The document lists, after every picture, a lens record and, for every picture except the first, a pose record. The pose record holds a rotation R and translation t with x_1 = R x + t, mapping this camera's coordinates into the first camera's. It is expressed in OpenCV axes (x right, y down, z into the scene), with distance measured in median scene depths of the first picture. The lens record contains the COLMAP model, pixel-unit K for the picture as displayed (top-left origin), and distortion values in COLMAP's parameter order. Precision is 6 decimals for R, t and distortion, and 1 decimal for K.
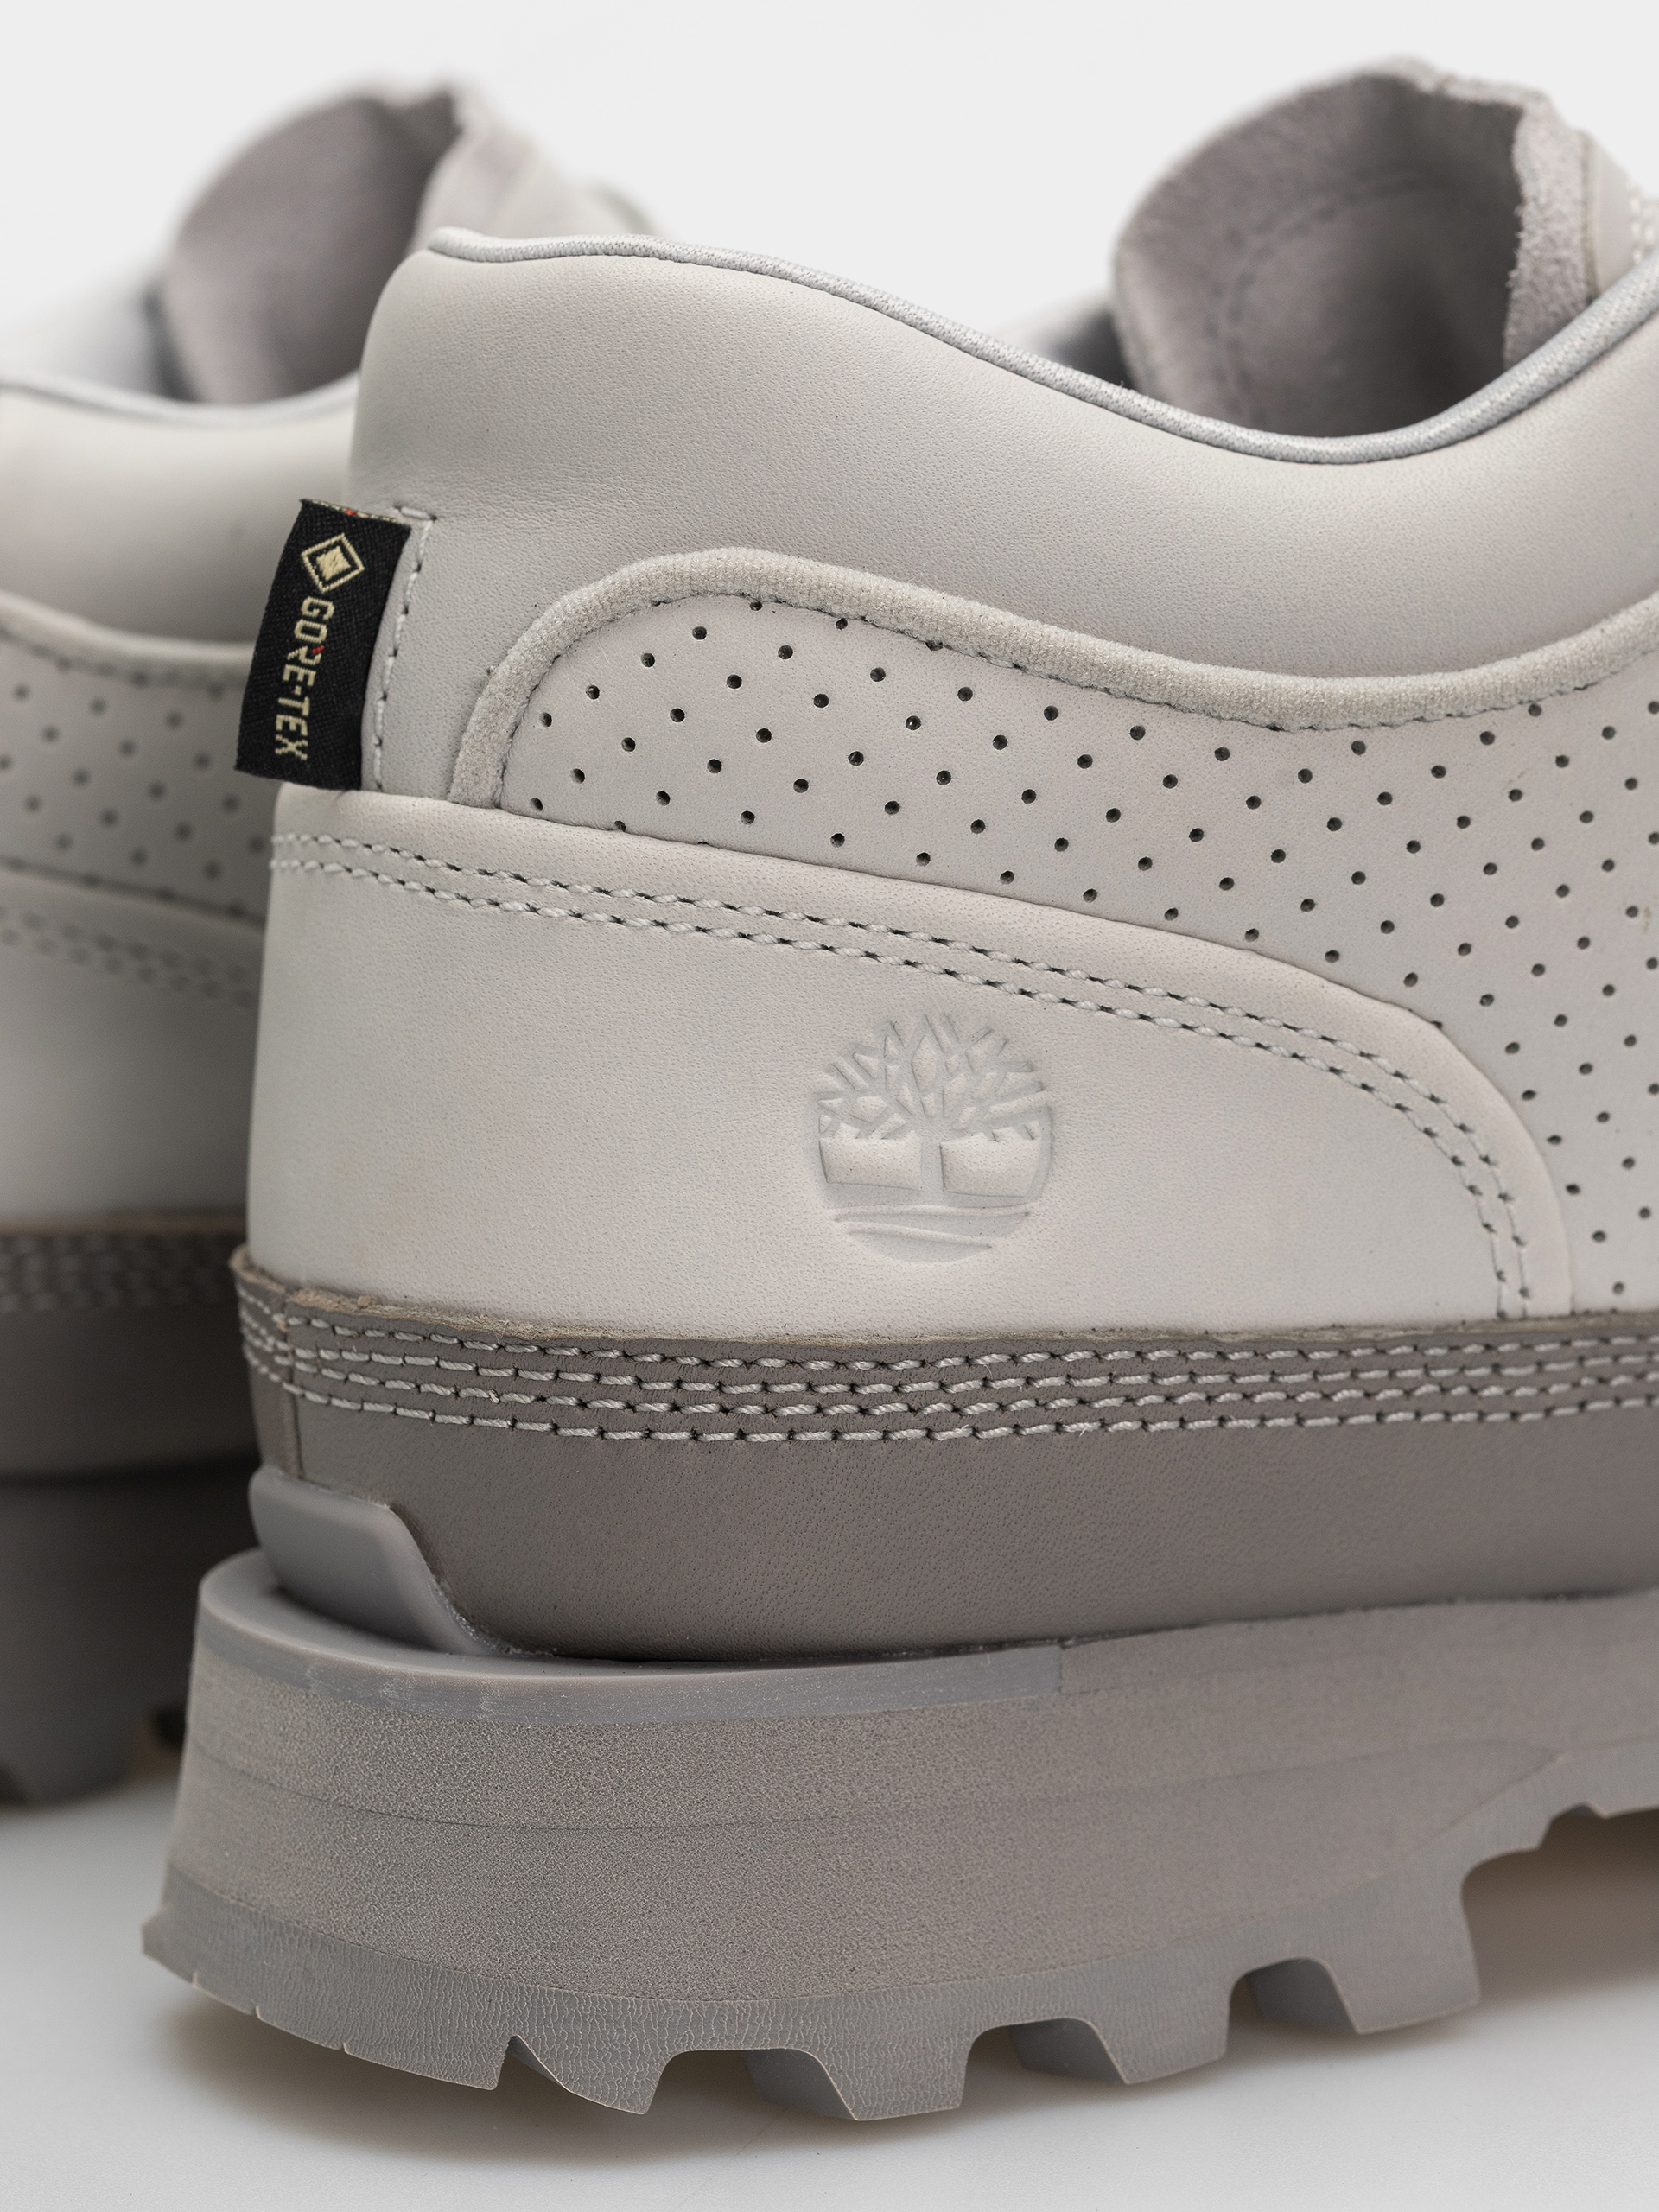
lens RADIAL K [[6845.8, 0, 829.5], [0, 6845.8, 1106.0], [0, 0, 1]] dist [0.118434, -0.708244]
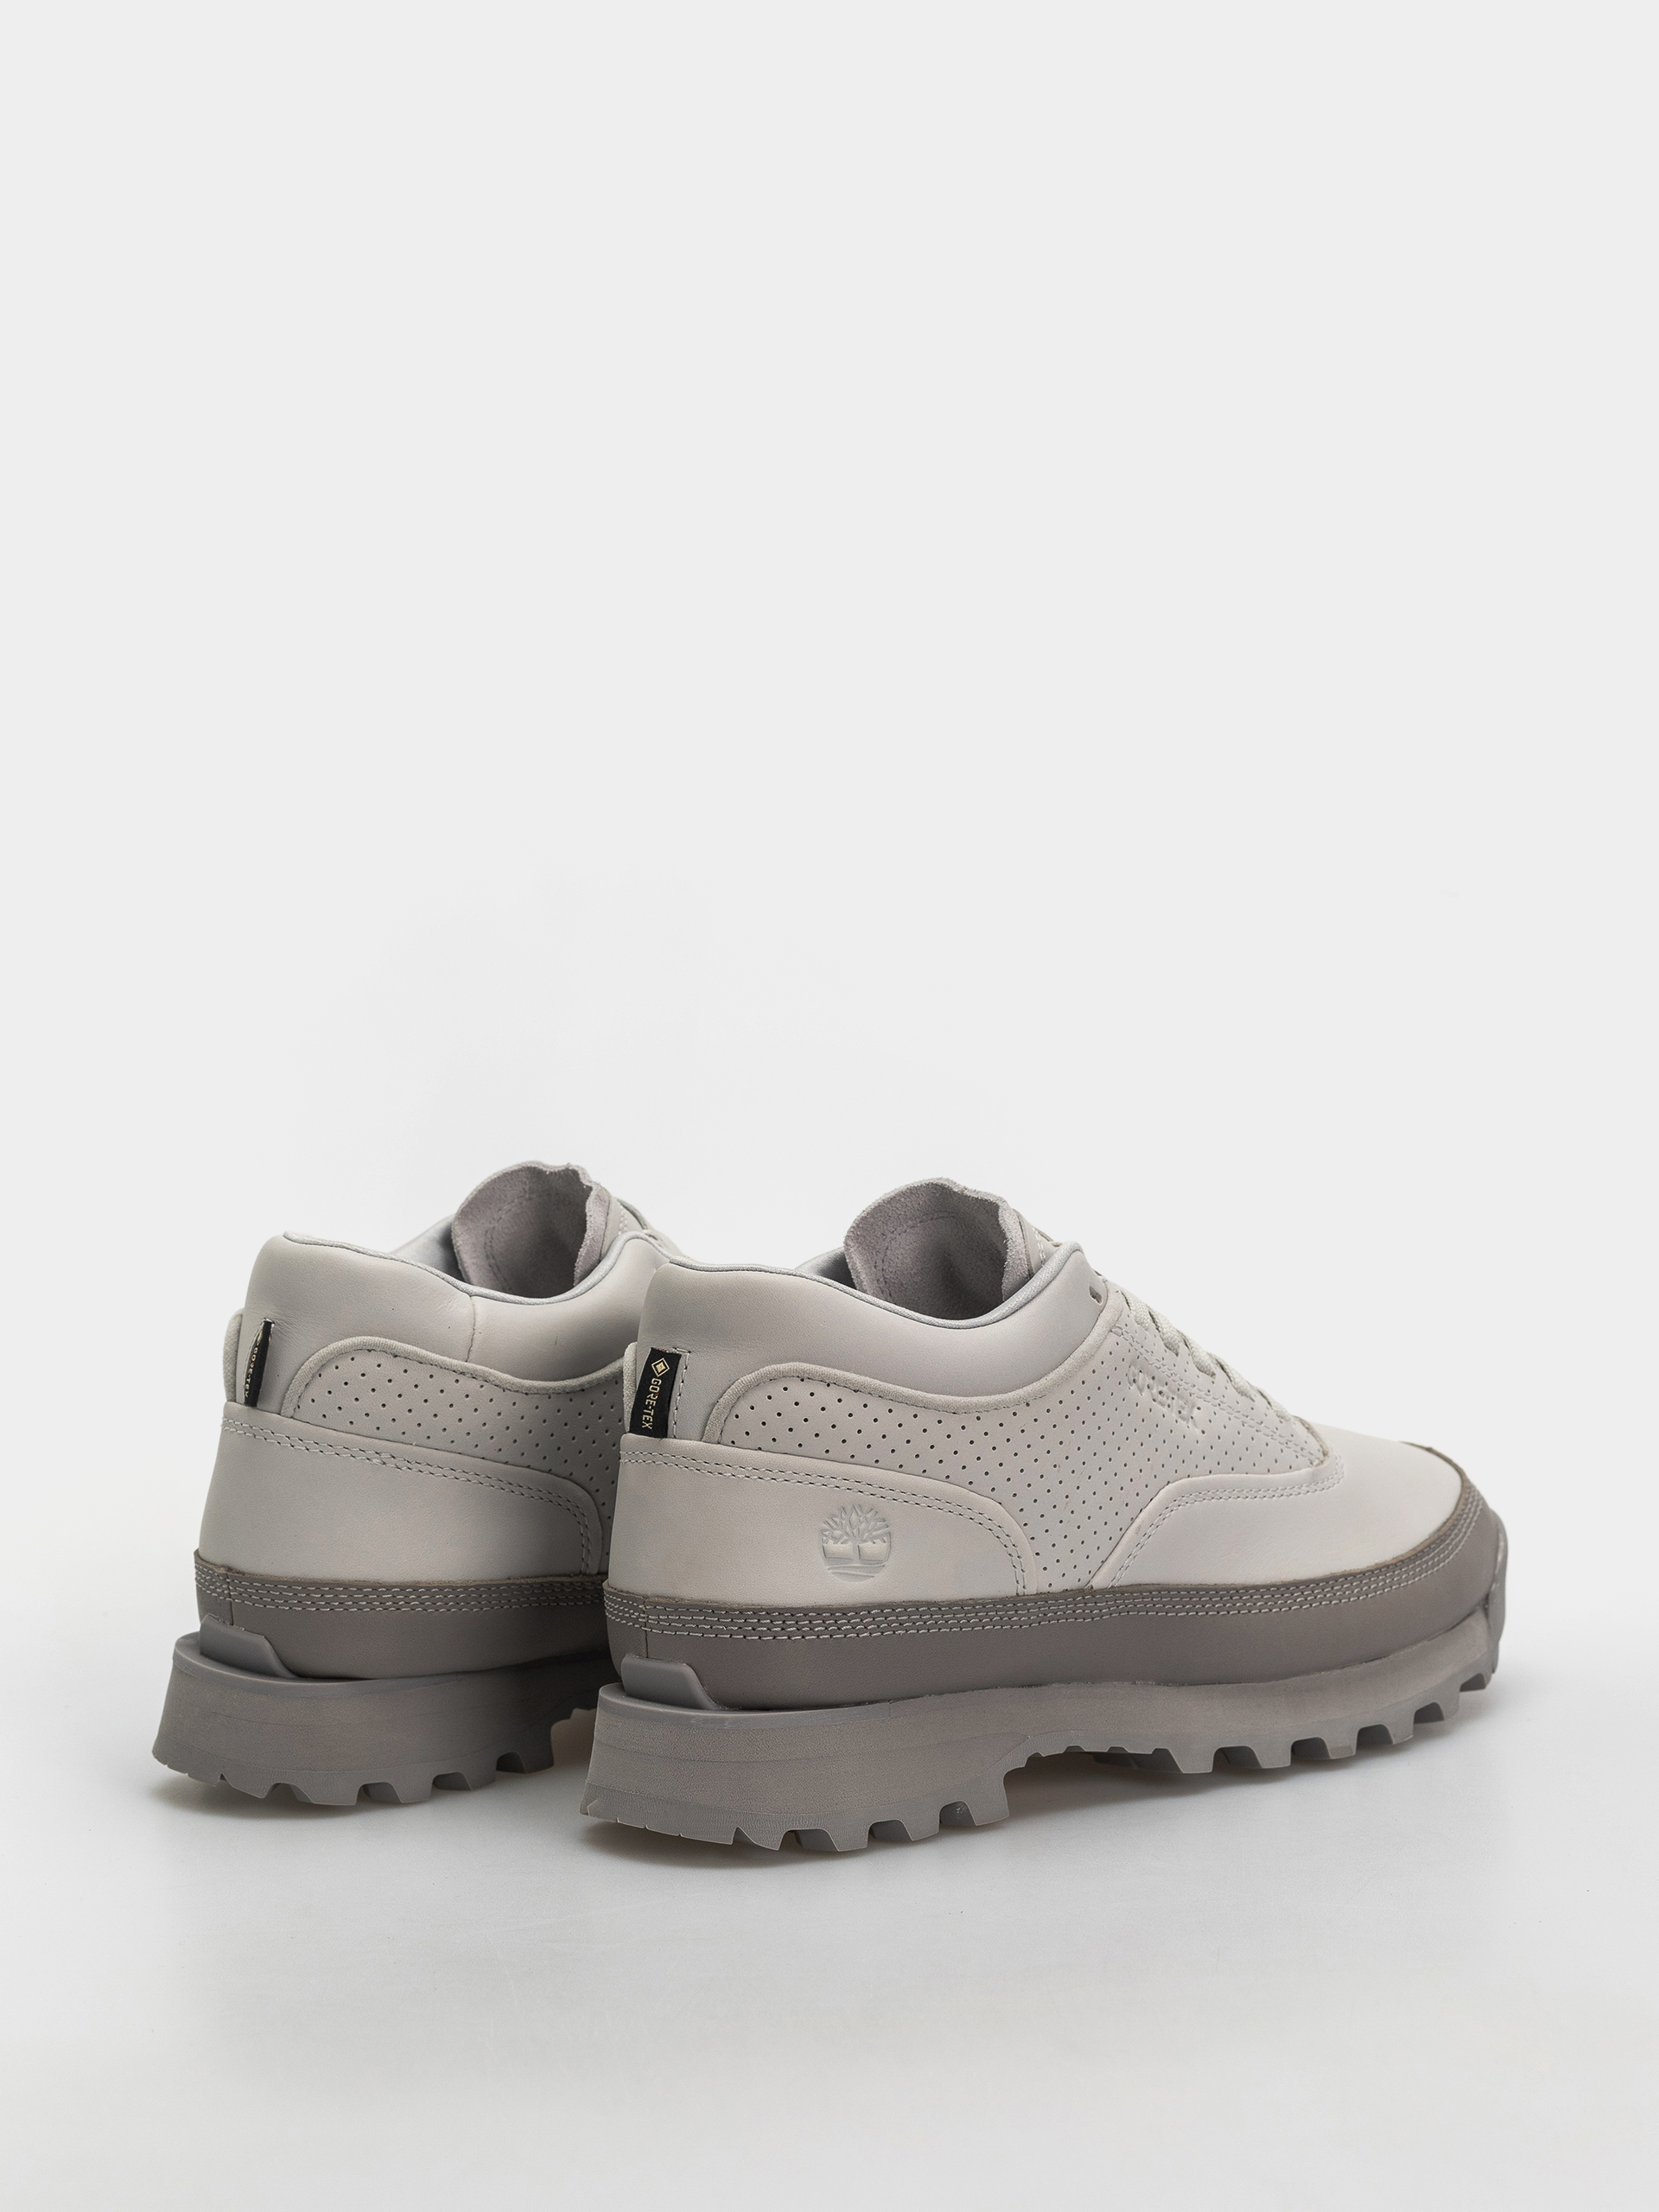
lens RADIAL K [[6845.8, 0, 829.5], [0, 6845.8, 1106.0], [0, 0, 1]] dist [0.118434, -0.708244]
pose [[0.975717, -0.013227, 0.218637, -0.692231], [0.025859, 0.998151, -0.055014, -0.023408], [-0.217505, 0.059332, 0.974254, -2.129555]]
